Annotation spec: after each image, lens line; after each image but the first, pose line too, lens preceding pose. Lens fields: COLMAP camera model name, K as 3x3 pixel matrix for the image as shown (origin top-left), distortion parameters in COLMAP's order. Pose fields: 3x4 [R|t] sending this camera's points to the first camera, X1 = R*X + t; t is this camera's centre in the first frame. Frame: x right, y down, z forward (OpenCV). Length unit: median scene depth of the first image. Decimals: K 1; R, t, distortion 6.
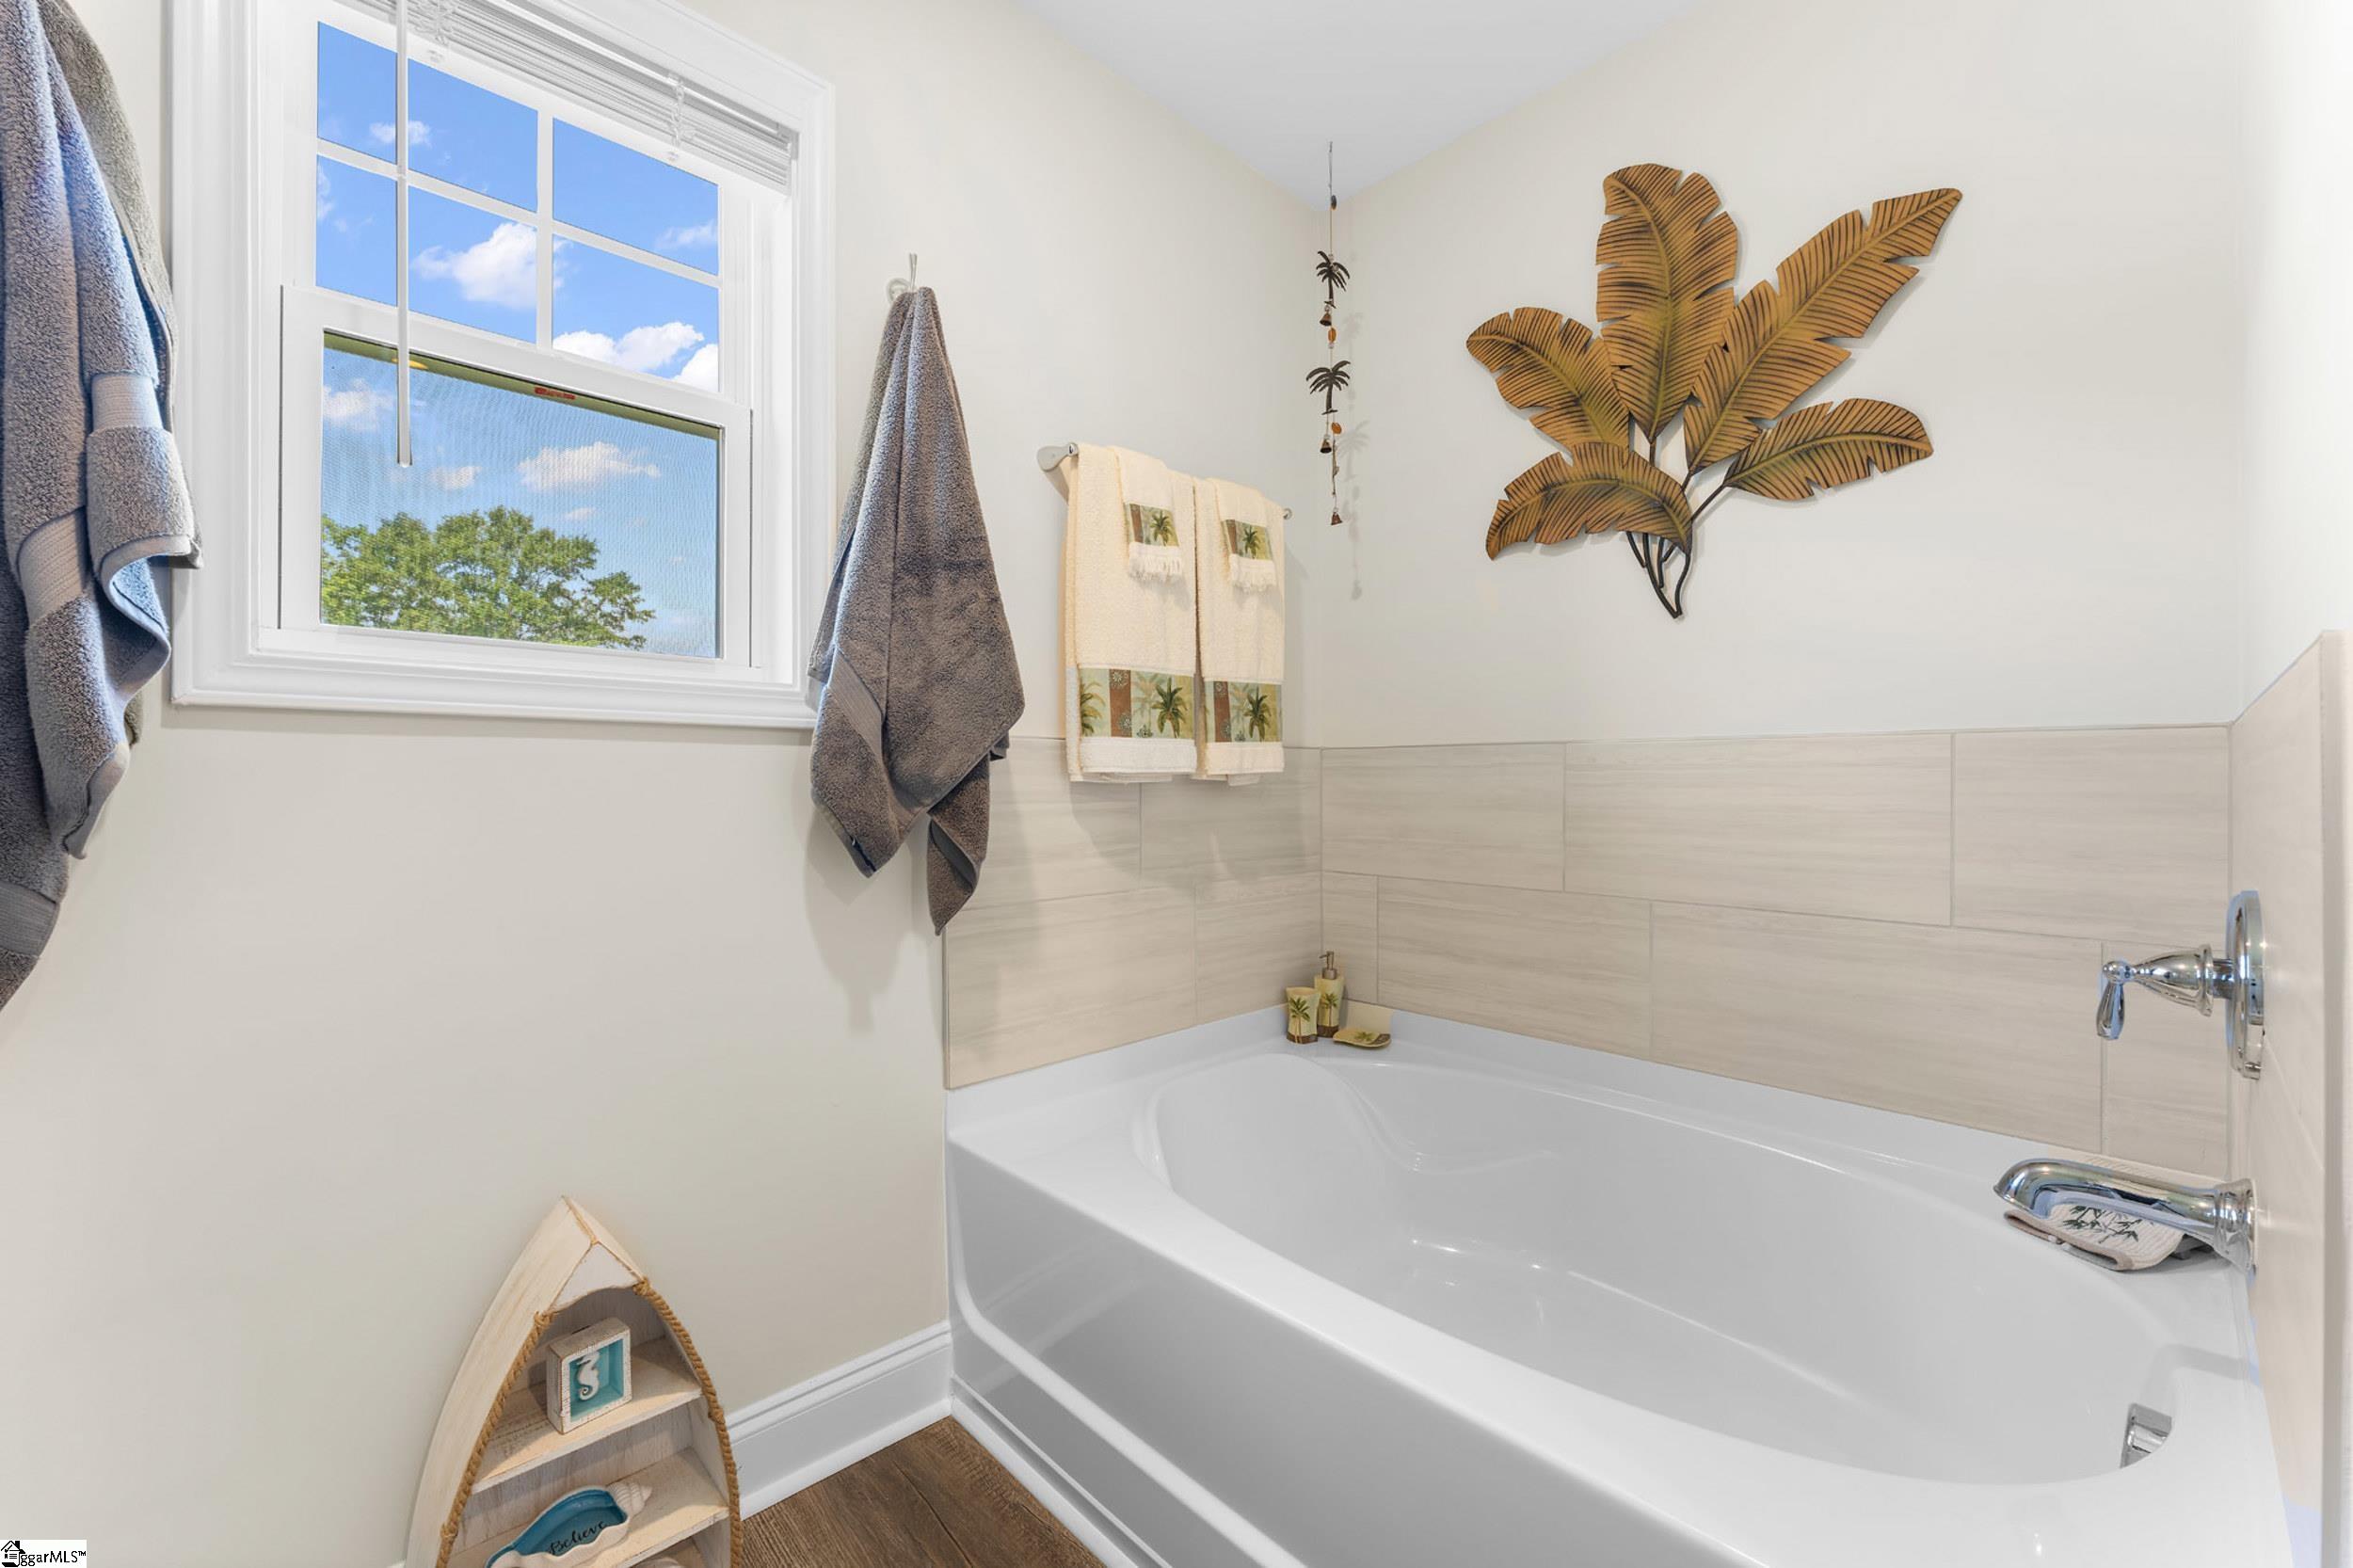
lens RADIAL K [[950.4, 0, 1155.3], [0, 950.4, 776.5], [0, 0, 1]] dist [-0.002427, 0.000441]
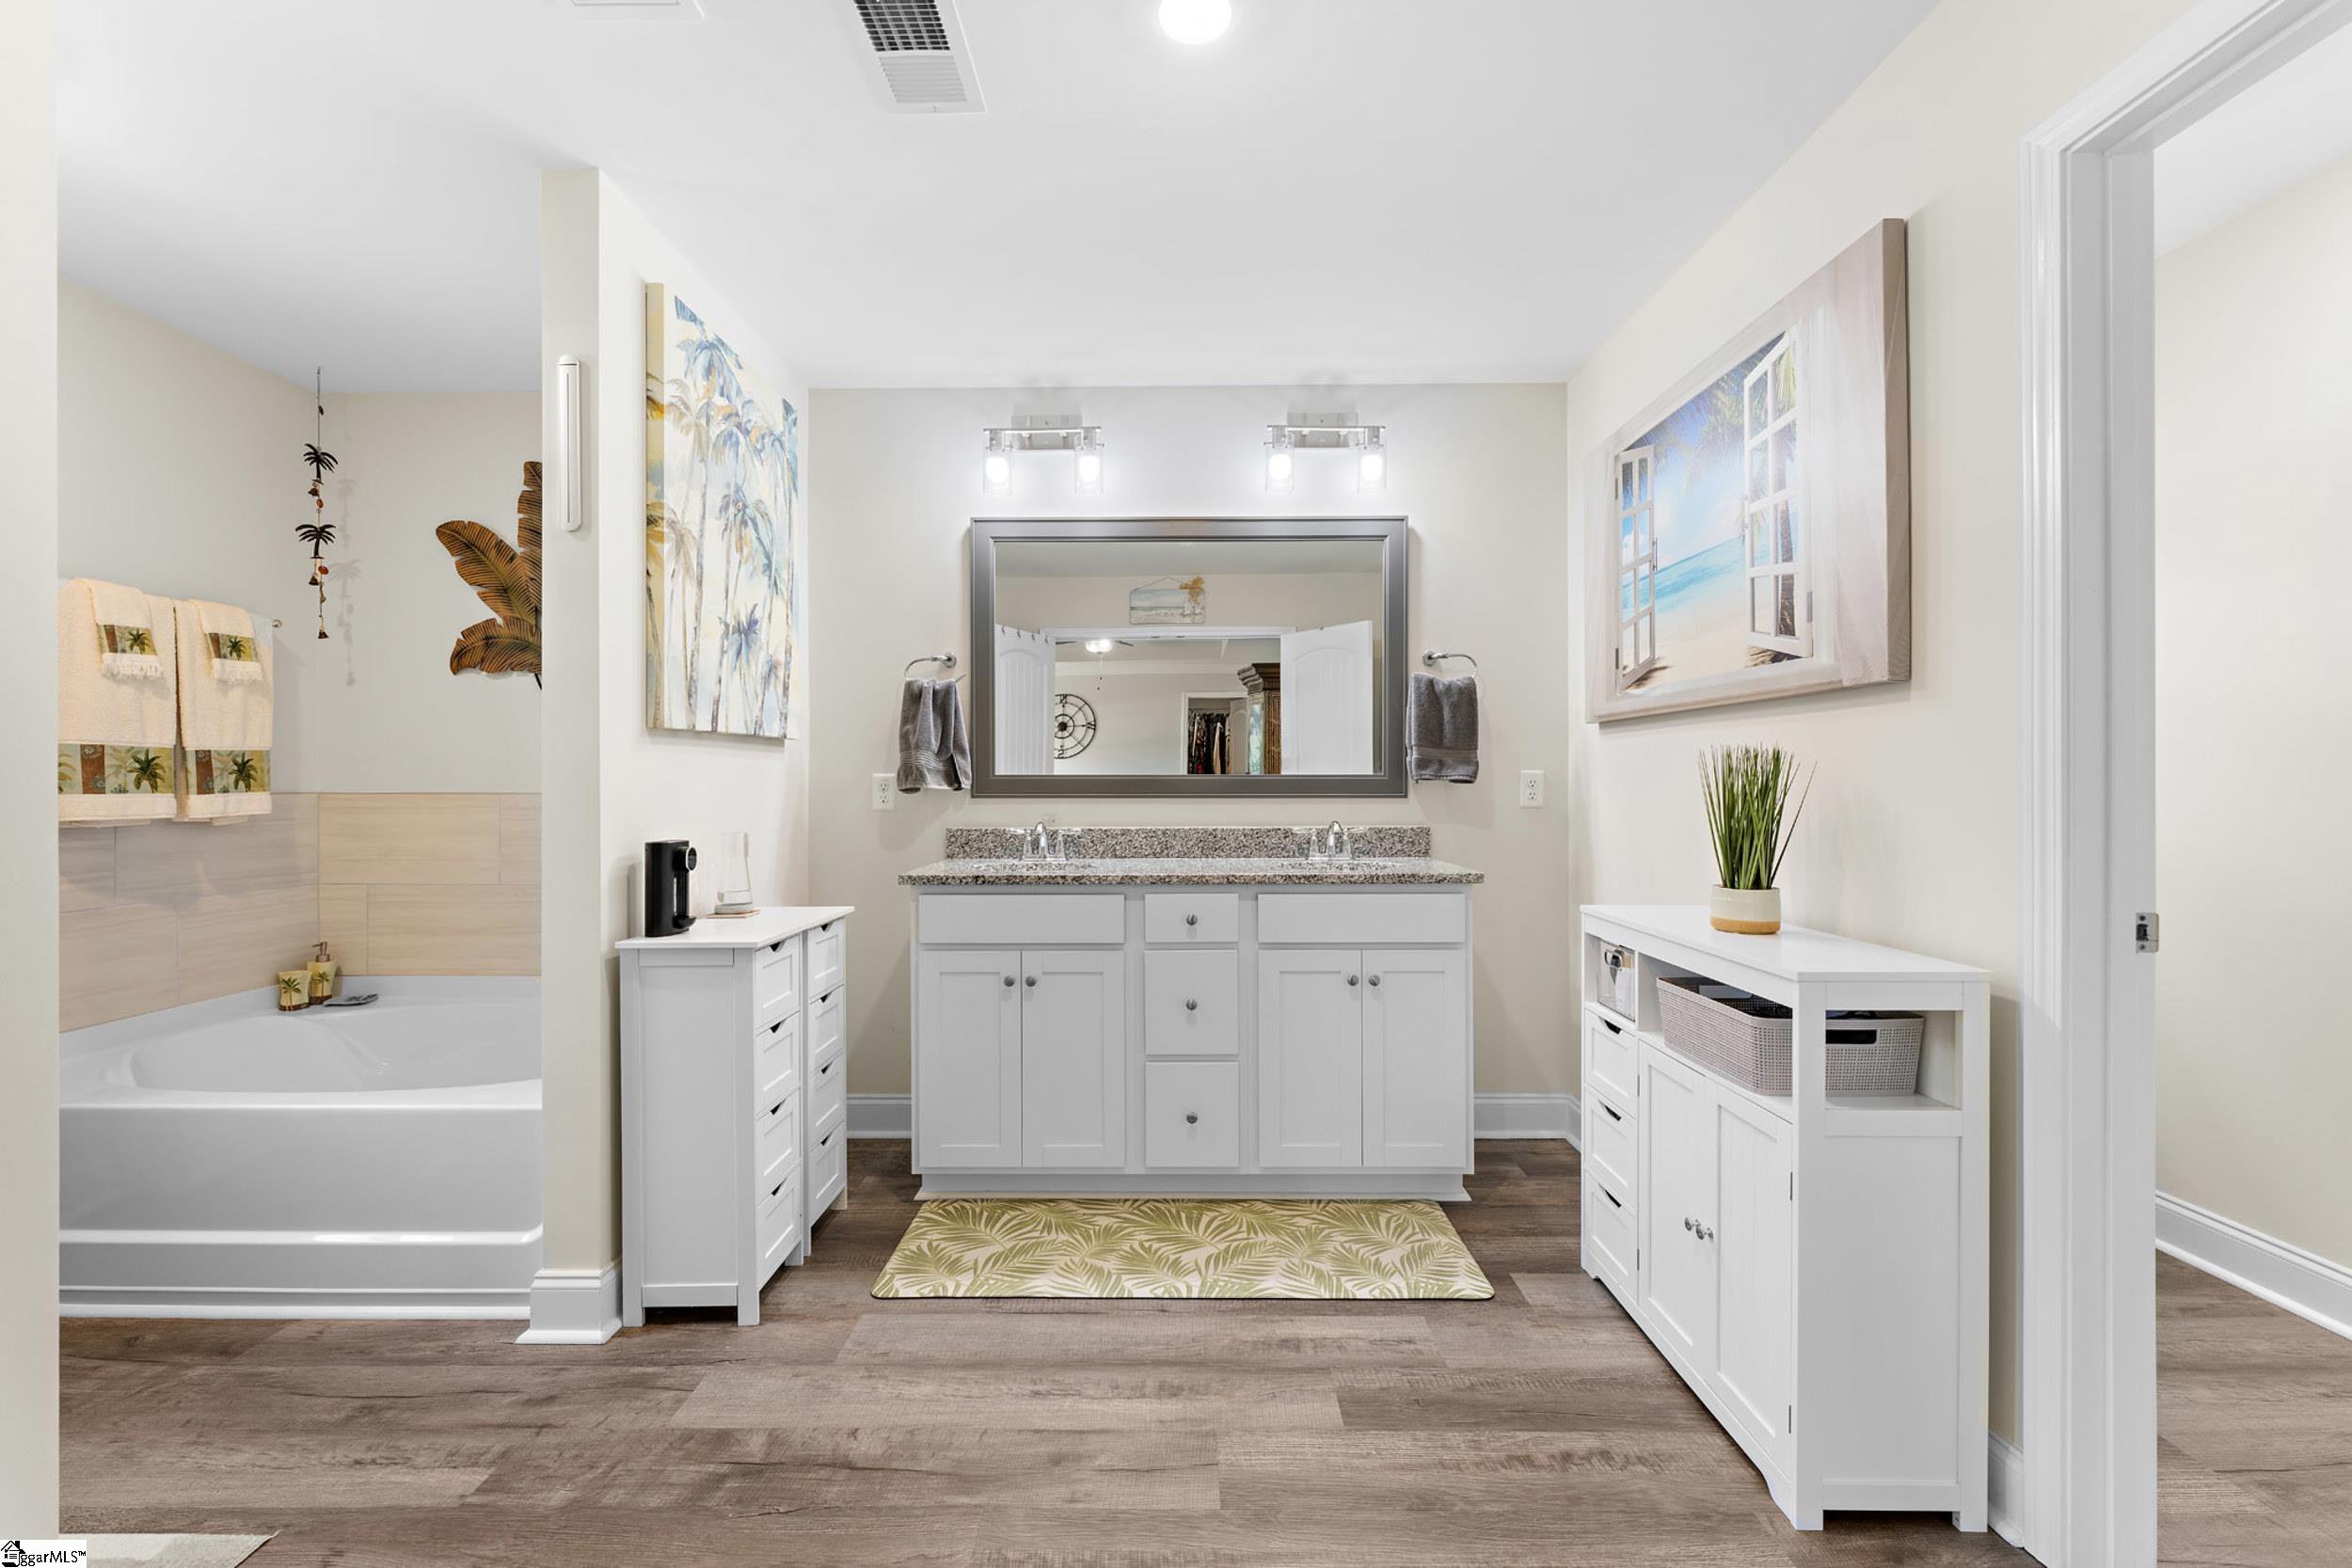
lens RADIAL K [[950.0, 0, 1181.7], [0, 950.0, 783.4], [0, 0, 1]] dist [-0.002427, 0.000441]
pose [[0.681341, 0.000328, 0.731966, 0.031290], [0.003103, 0.999990, -0.003337, -0.045597], [-0.731960, 0.004545, 0.681333, -1.032826]]
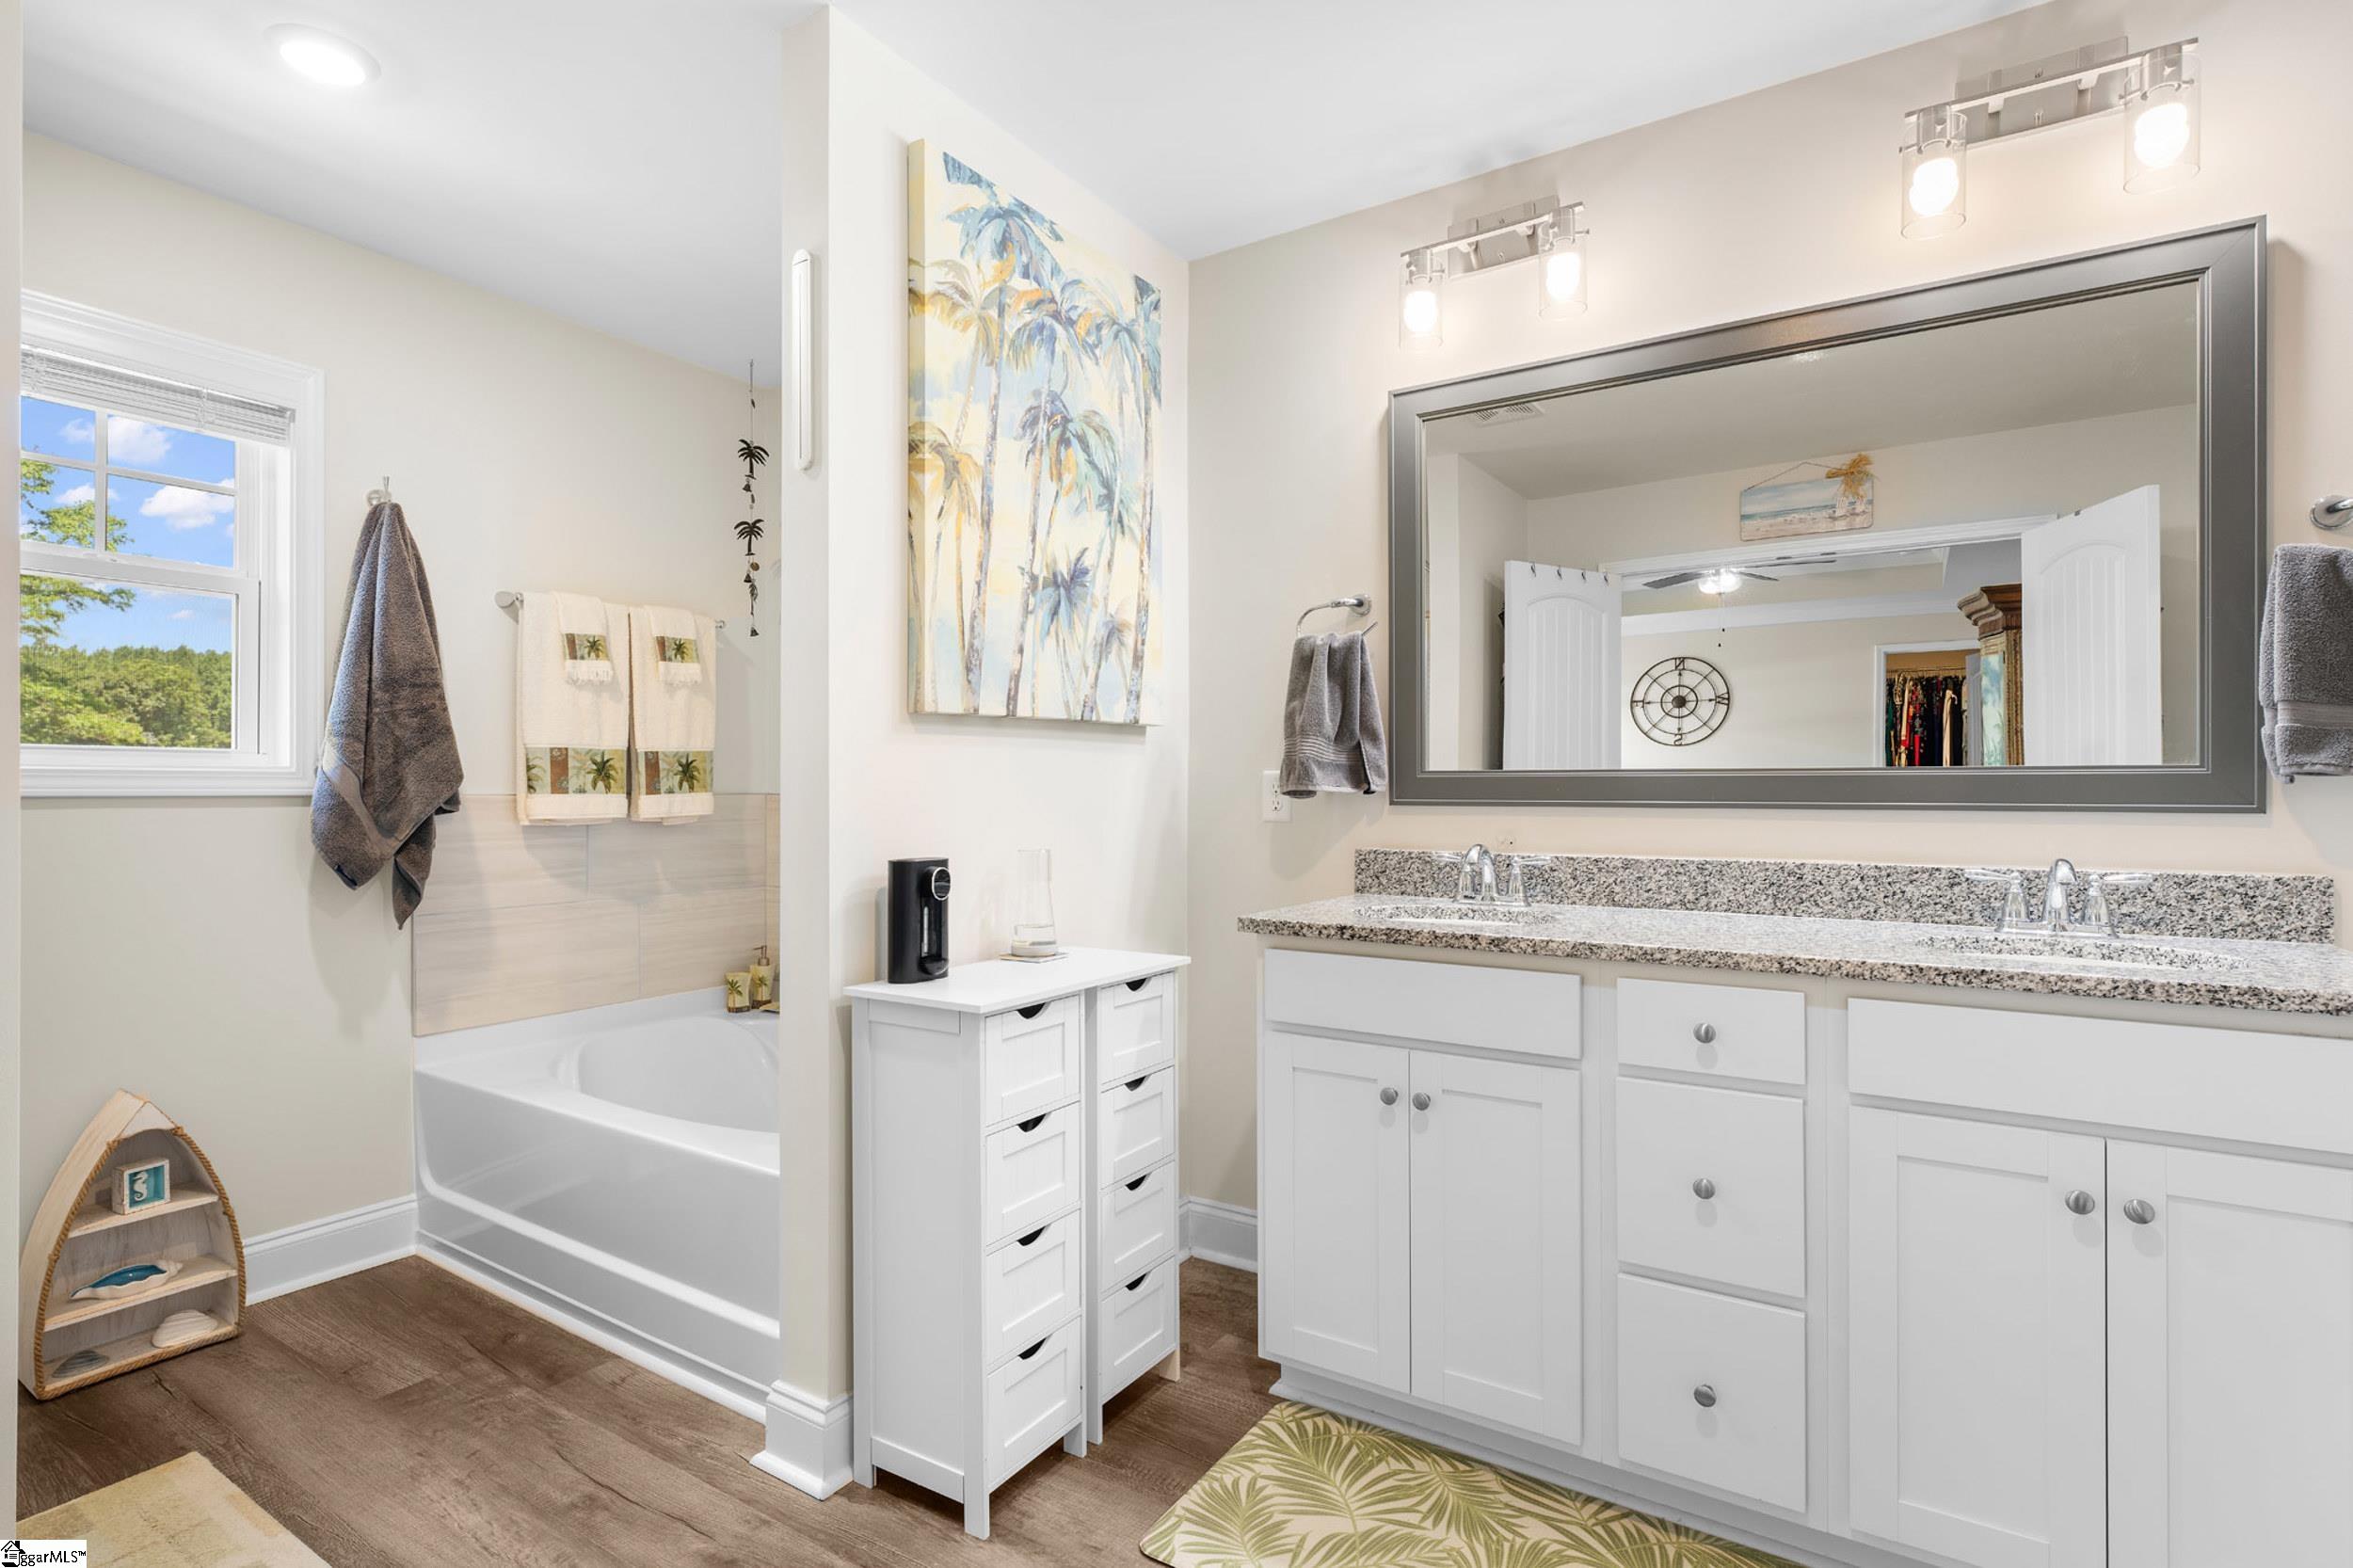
lens RADIAL K [[1142.6, 0, 1167.5], [0, 1142.6, 782.8], [0, 0, 1]] dist [-0.003103, 0.000366]
pose [[0.970554, -0.001177, 0.240879, 0.427868], [0.002203, 0.999990, -0.003993, -0.048107], [-0.240872, 0.004406, 0.970547, -0.876789]]
